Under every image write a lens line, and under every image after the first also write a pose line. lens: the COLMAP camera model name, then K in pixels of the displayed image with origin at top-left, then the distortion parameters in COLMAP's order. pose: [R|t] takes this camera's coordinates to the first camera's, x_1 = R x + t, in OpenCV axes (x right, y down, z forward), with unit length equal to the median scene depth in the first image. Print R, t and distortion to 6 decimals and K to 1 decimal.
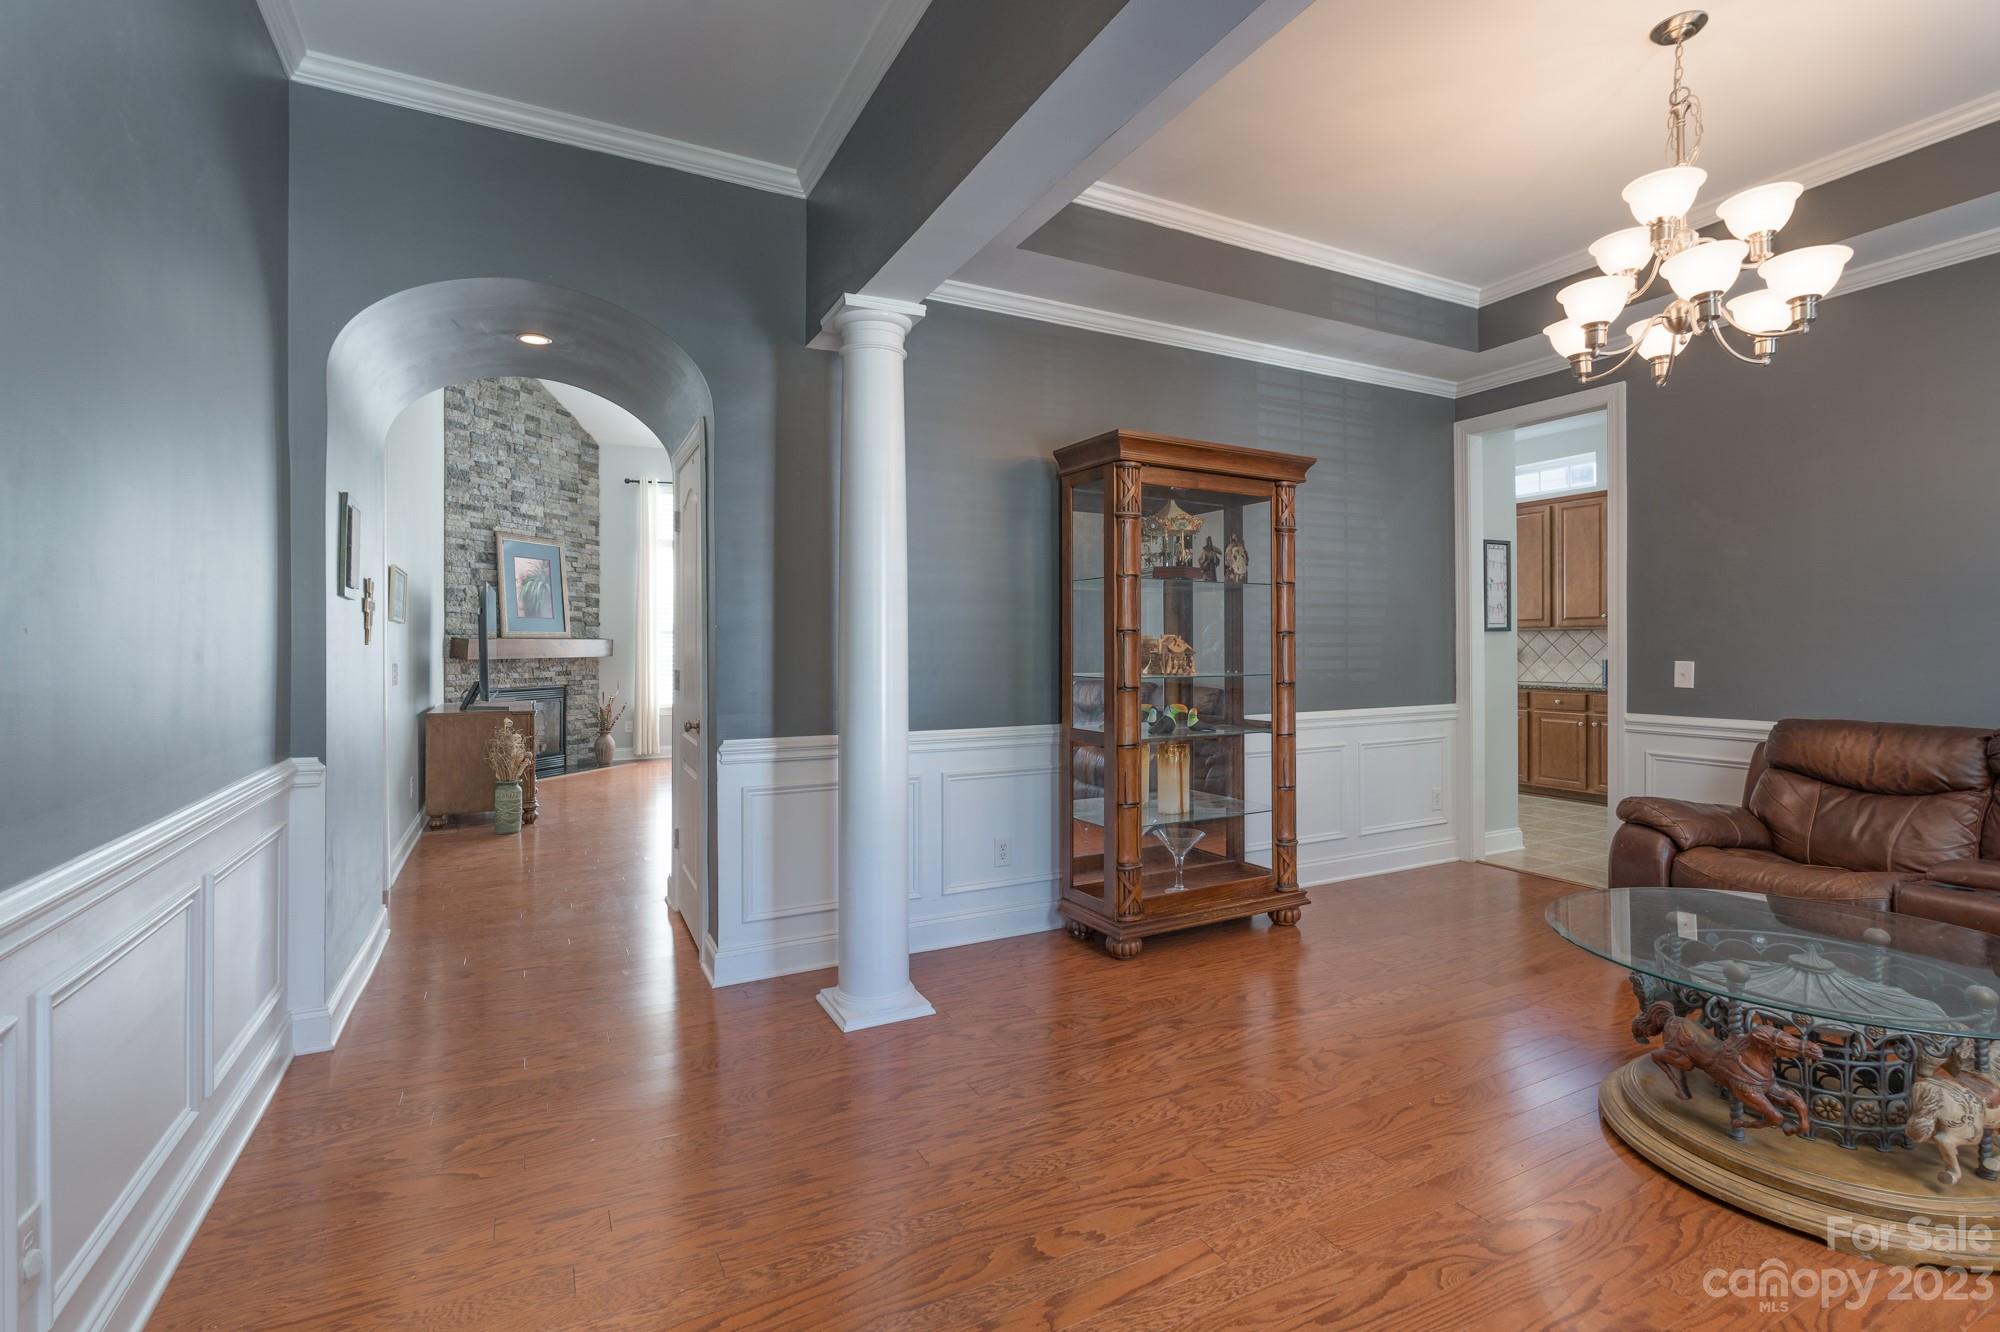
lens RADIAL K [[903.2, 0, 986.2], [0, 903.2, 652.7], [0, 0, 1]] dist [-0.004703, 0.000480]
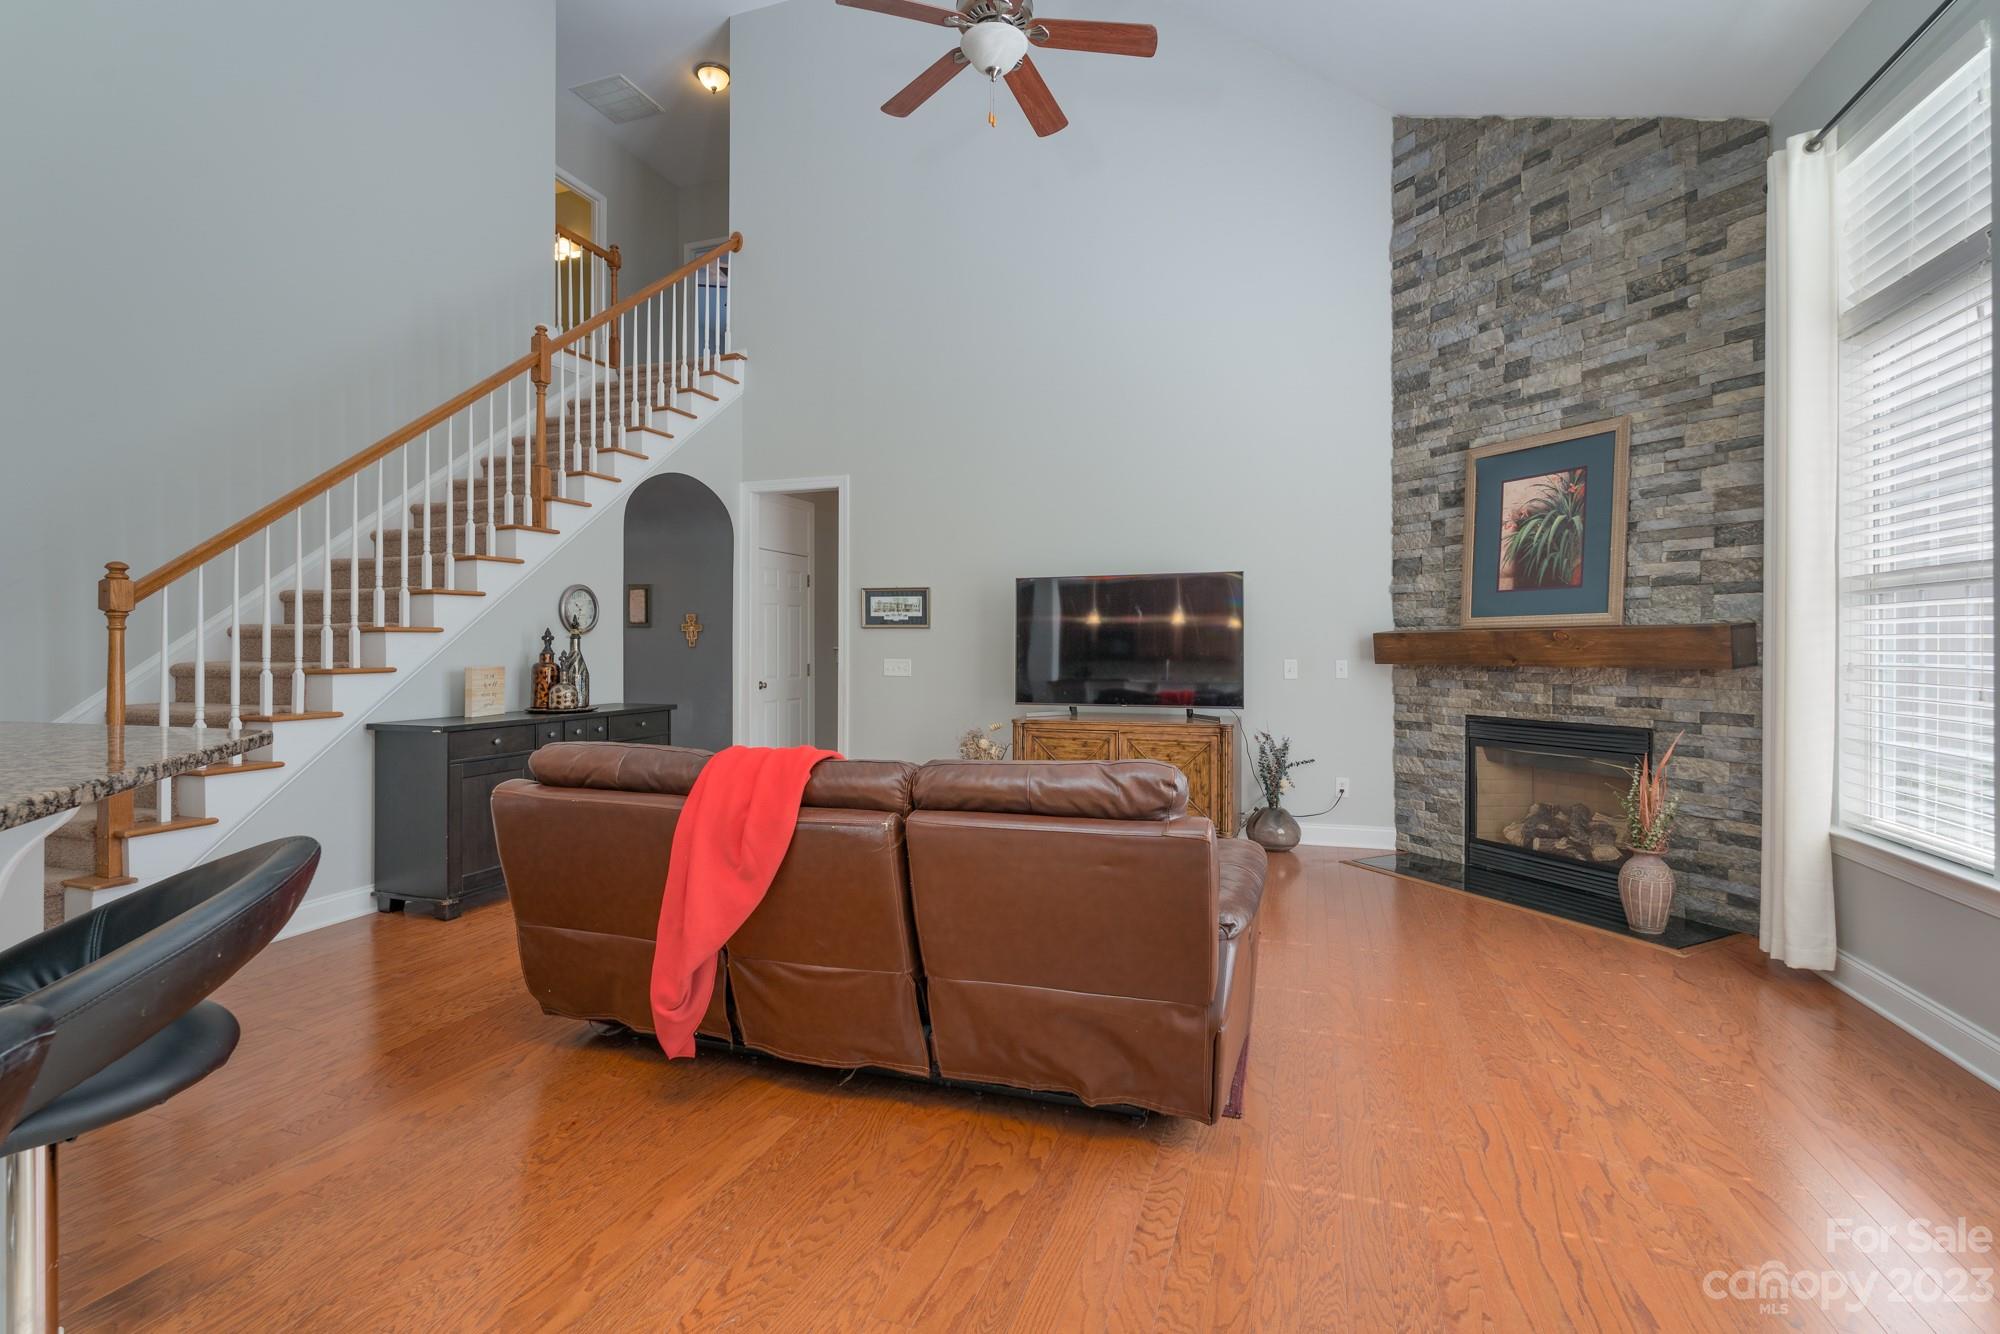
lens RADIAL K [[903.2, 0, 1003.3], [0, 903.2, 653.0], [0, 0, 1]] dist [-0.004703, 0.000480]
pose [[-0.719479, 0.009014, -0.694456, 0.082302], [-0.001736, 0.999889, 0.014777, -0.008545], [0.694512, 0.011837, -0.719384, 1.133597]]
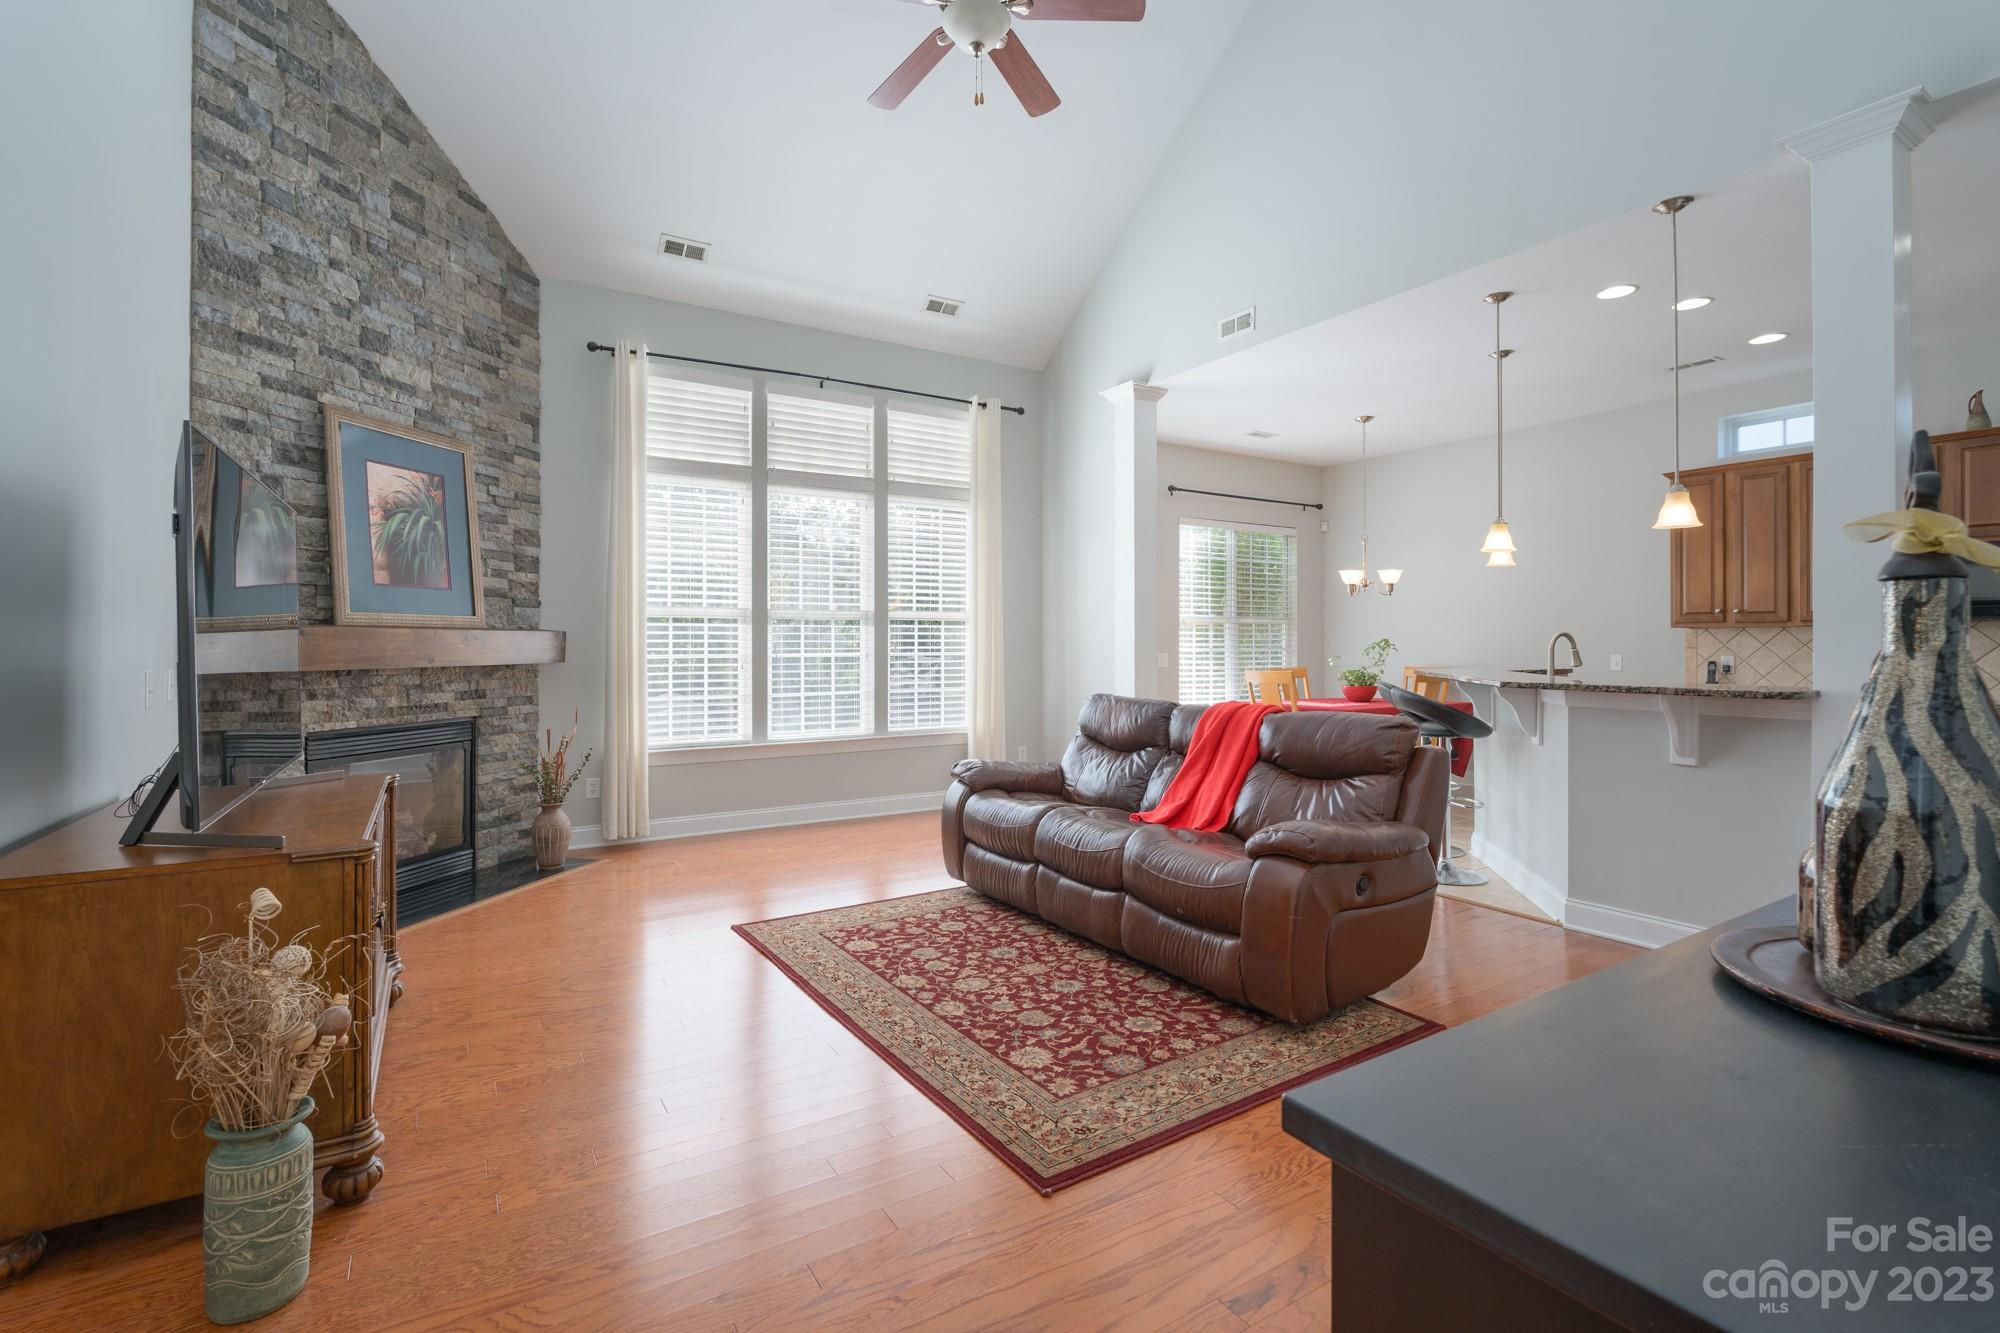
lens RADIAL K [[903.2, 0, 996.0], [0, 903.2, 649.0], [0, 0, 1]] dist [-0.004703, 0.000480]
pose [[0.996237, 0.000408, 0.086670, -0.214089], [-0.000079, 0.999993, -0.003797, -0.001994], [-0.086671, 0.003776, 0.996230, 0.460334]]
